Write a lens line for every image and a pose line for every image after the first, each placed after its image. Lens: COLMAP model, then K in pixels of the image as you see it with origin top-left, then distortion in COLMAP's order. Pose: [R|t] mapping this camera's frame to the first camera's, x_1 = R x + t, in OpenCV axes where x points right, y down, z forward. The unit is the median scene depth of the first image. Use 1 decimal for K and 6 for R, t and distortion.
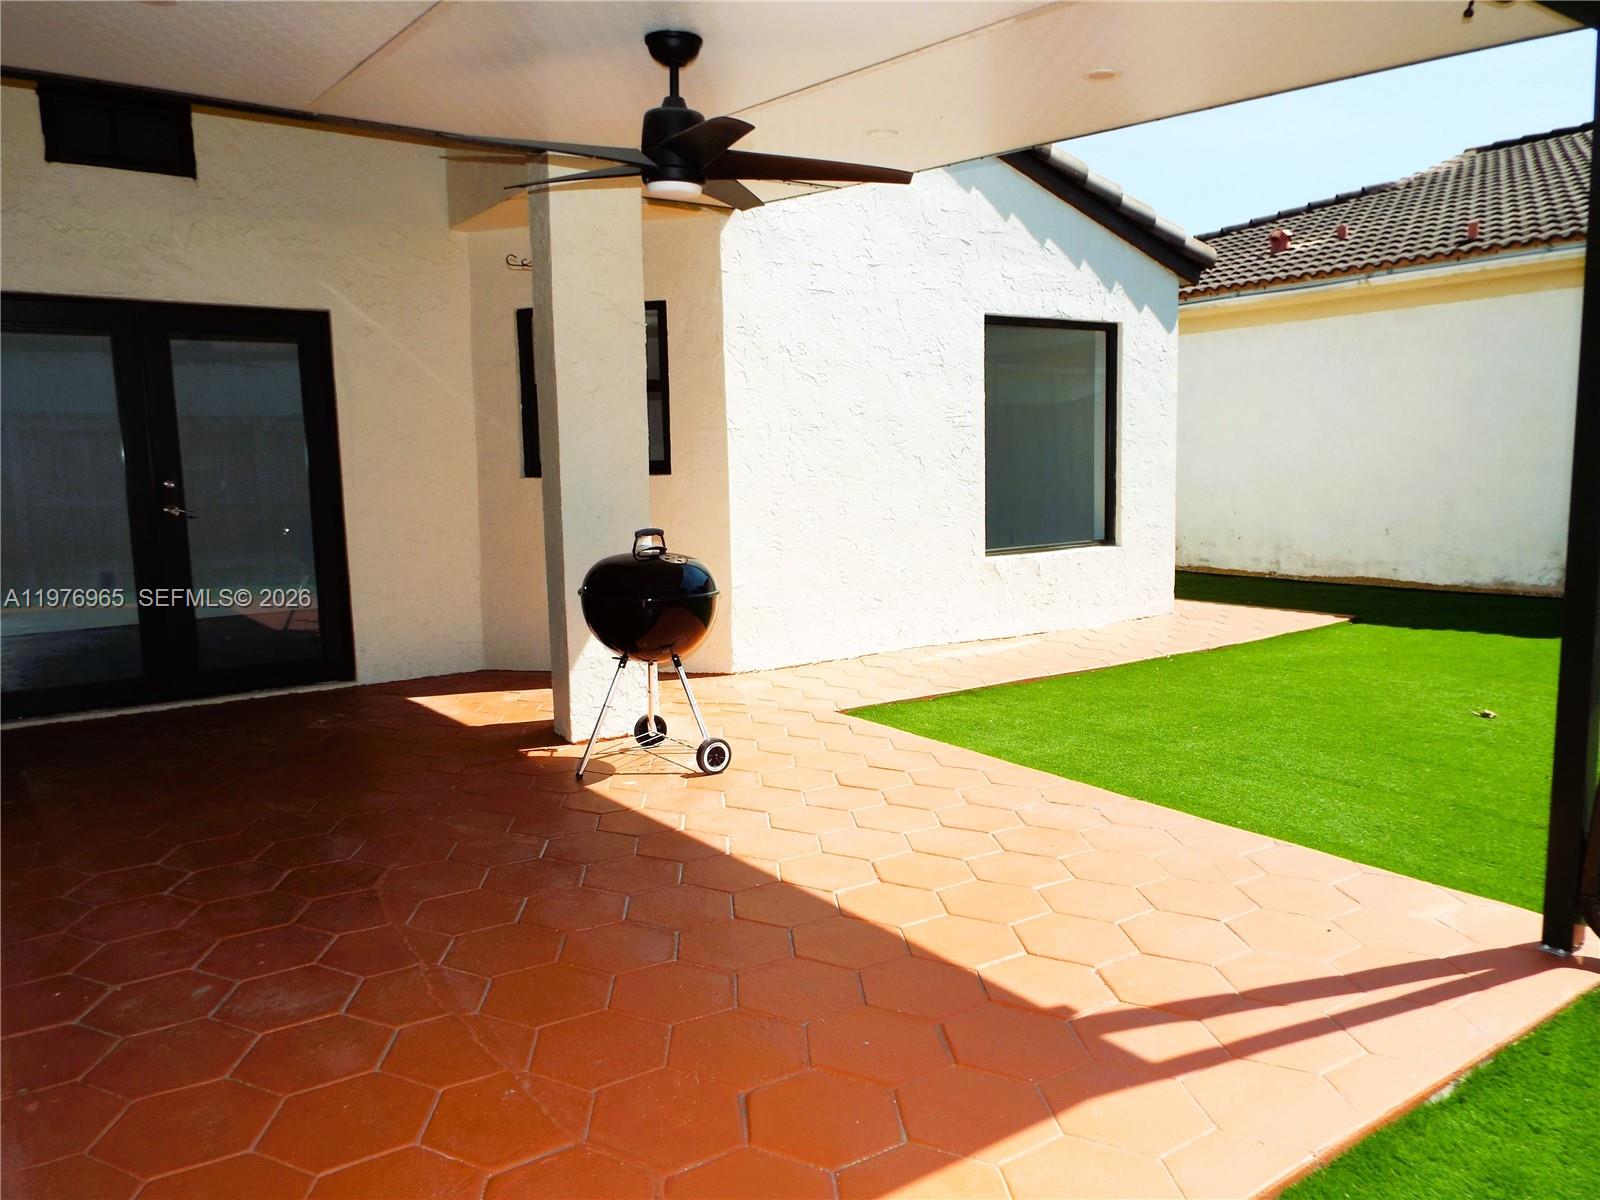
lens RADIAL K [[1176.2, 0, 808.0], [0, 1176.2, 616.8], [0, 0, 1]] dist [-0.004579, 0.004755]
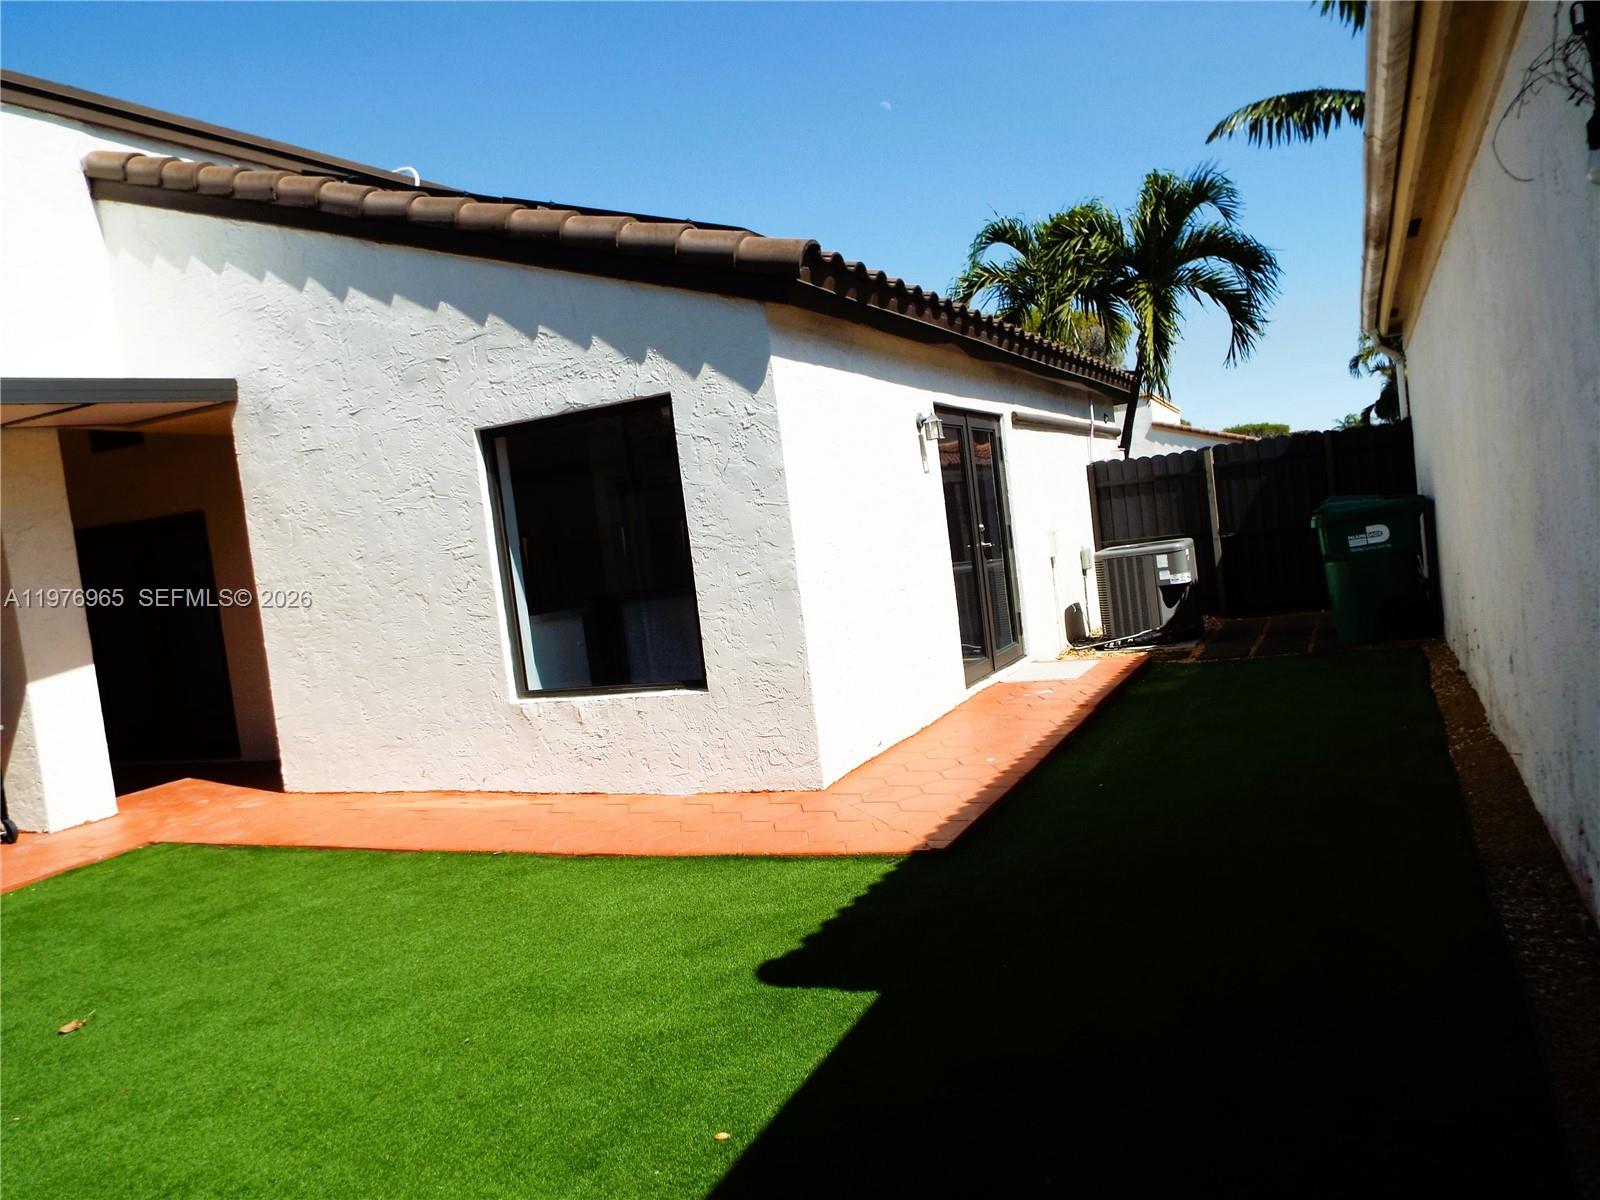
lens RADIAL K [[1176.2, 0, 808.0], [0, 1176.2, 616.8], [0, 0, 1]] dist [-0.004579, 0.004755]
pose [[0.490392, 0.022341, -0.871216, 1.053329], [-0.013705, 0.999745, 0.017922, -0.134953], [0.871394, 0.003151, 0.490573, 0.779321]]
